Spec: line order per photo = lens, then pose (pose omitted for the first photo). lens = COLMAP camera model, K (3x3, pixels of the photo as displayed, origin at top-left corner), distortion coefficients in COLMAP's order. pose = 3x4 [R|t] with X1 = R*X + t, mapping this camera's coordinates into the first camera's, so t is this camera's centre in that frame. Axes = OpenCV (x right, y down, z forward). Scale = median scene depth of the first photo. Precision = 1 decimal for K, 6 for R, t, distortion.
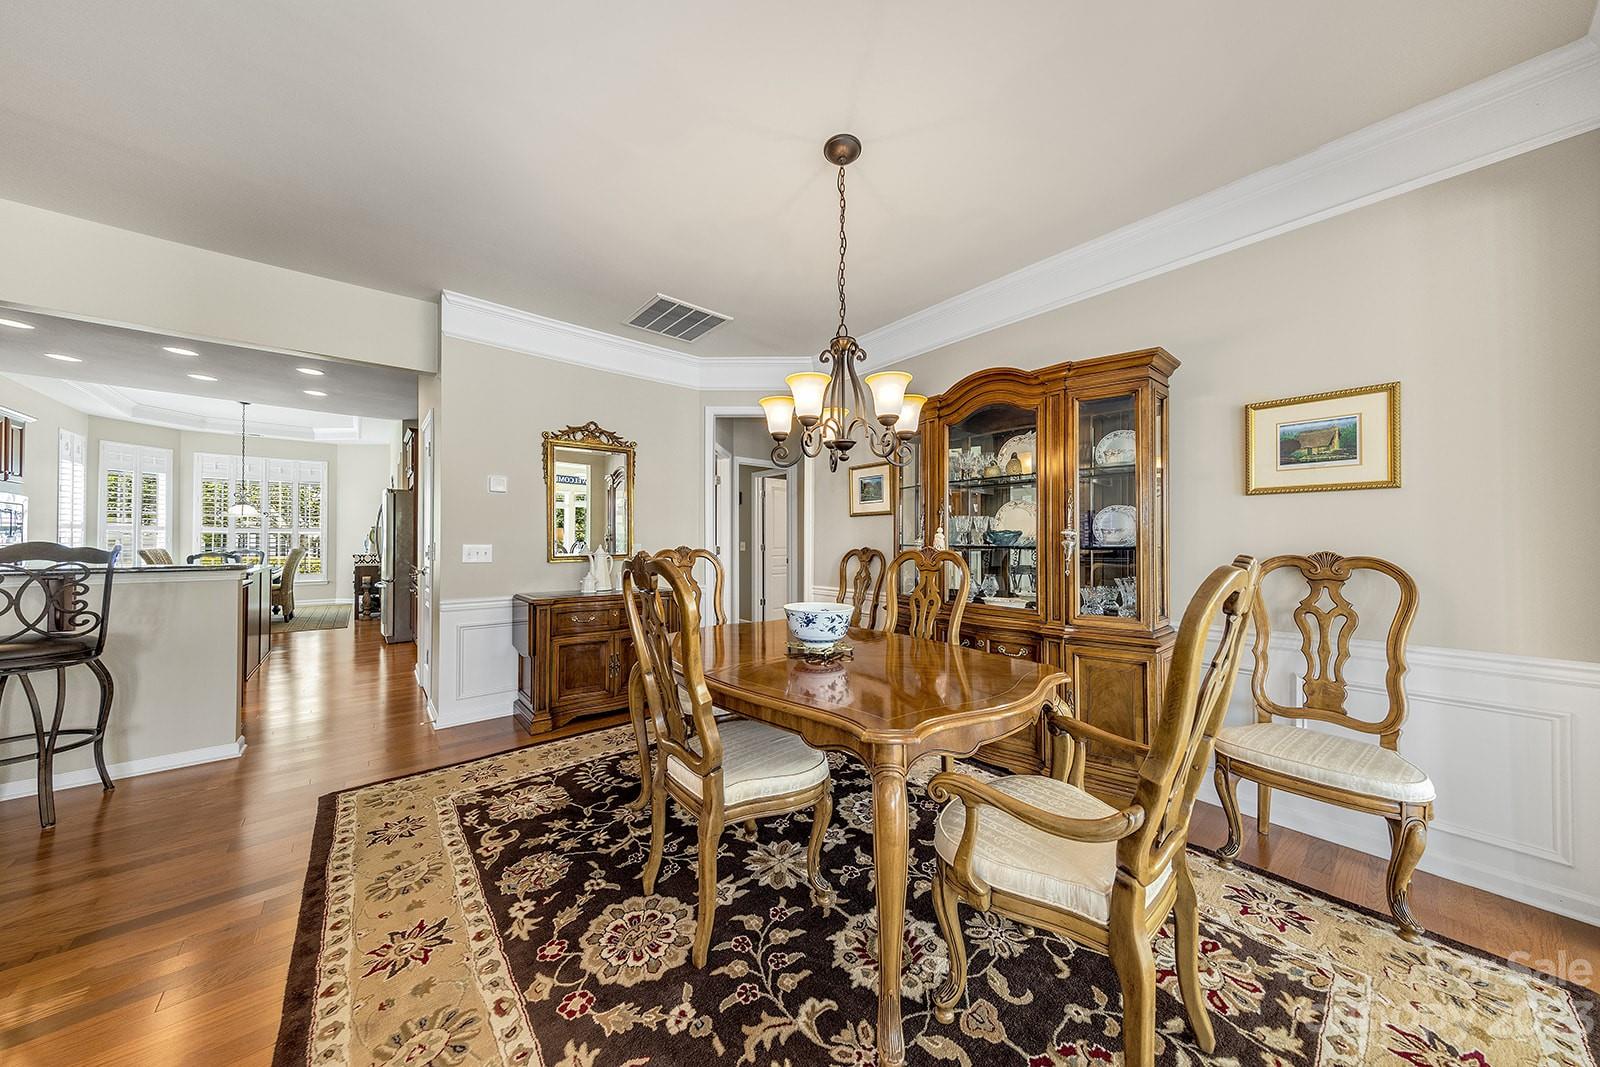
lens RADIAL K [[516.1, 0, 793.4], [0, 516.1, 539.8], [0, 0, 1]] dist [0.005592, -0.000446]
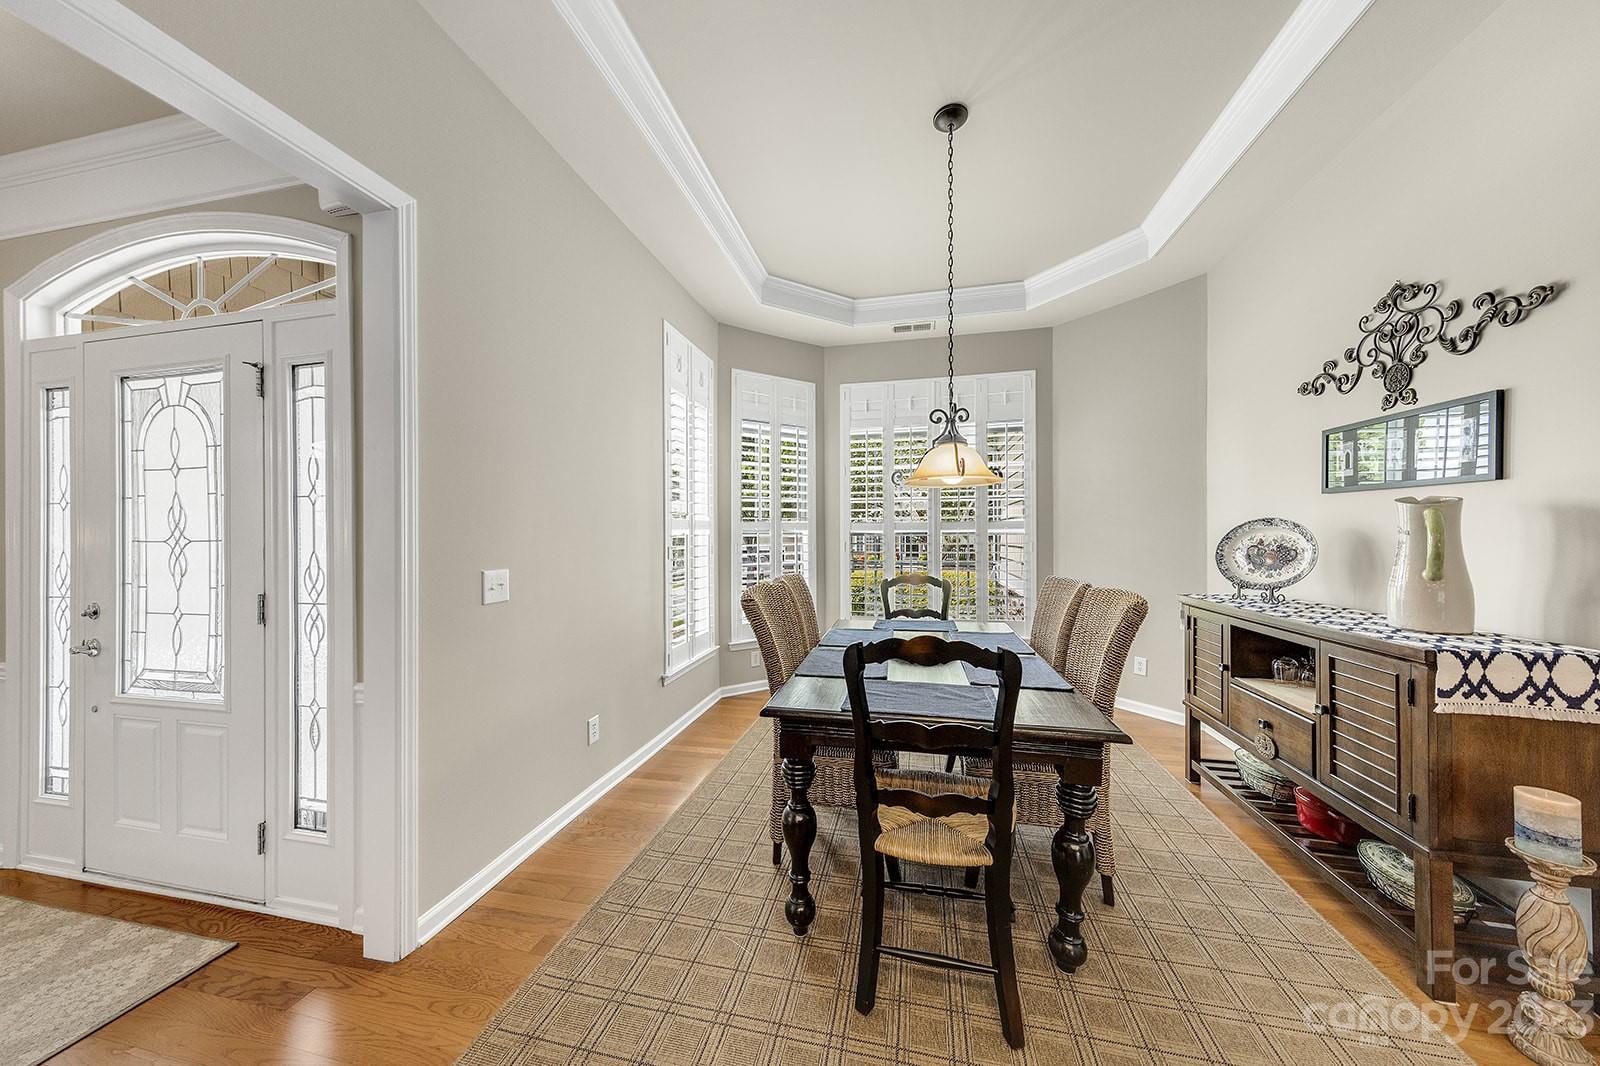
lens RADIAL K [[516.1, 0, 804.0], [0, 516.1, 538.0], [0, 0, 1]] dist [0.005592, -0.000446]
pose [[0.613579, -0.004229, -0.789622, -0.848510], [0.022530, 0.999672, 0.012152, -0.015825], [0.789312, -0.025246, 0.613473, 0.716662]]
